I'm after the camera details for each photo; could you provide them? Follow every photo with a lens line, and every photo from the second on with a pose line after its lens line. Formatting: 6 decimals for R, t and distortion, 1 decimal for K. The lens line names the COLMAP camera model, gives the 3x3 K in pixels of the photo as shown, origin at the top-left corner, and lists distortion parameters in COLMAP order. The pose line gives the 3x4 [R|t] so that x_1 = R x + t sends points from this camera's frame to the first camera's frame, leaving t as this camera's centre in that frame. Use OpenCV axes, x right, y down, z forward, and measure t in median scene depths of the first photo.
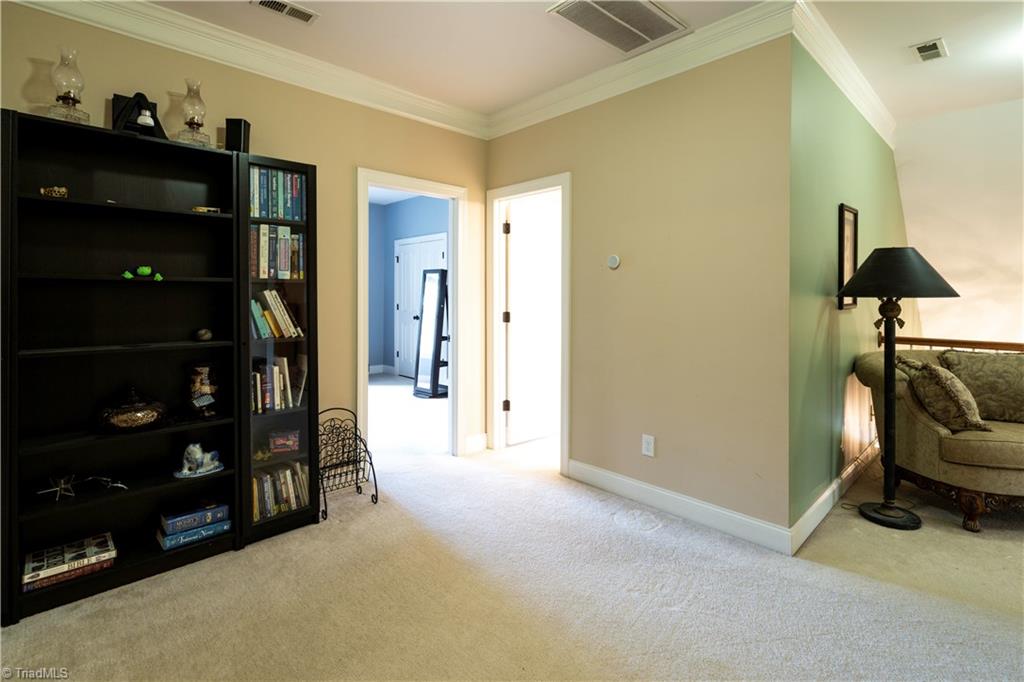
lens RADIAL K [[494.9, 0, 514.4], [0, 494.9, 301.8], [0, 0, 1]] dist [-0.003761, -0.001276]
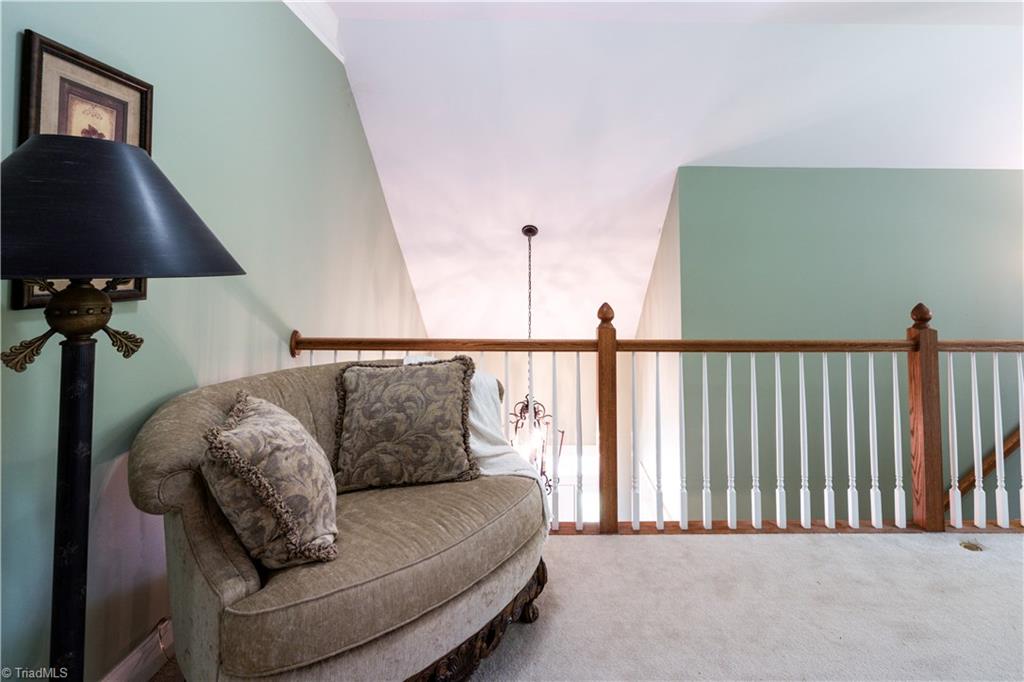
lens RADIAL K [[462.5, 0, 512.0], [0, 462.5, 341.0], [0, 0, 1]] dist [-0.001675, 0.000431]
pose [[0.750195, -0.109450, 0.652095, 0.744541], [0.029110, 0.990716, 0.132795, 0.000864], [-0.660575, -0.080639, 0.746417, 0.509644]]
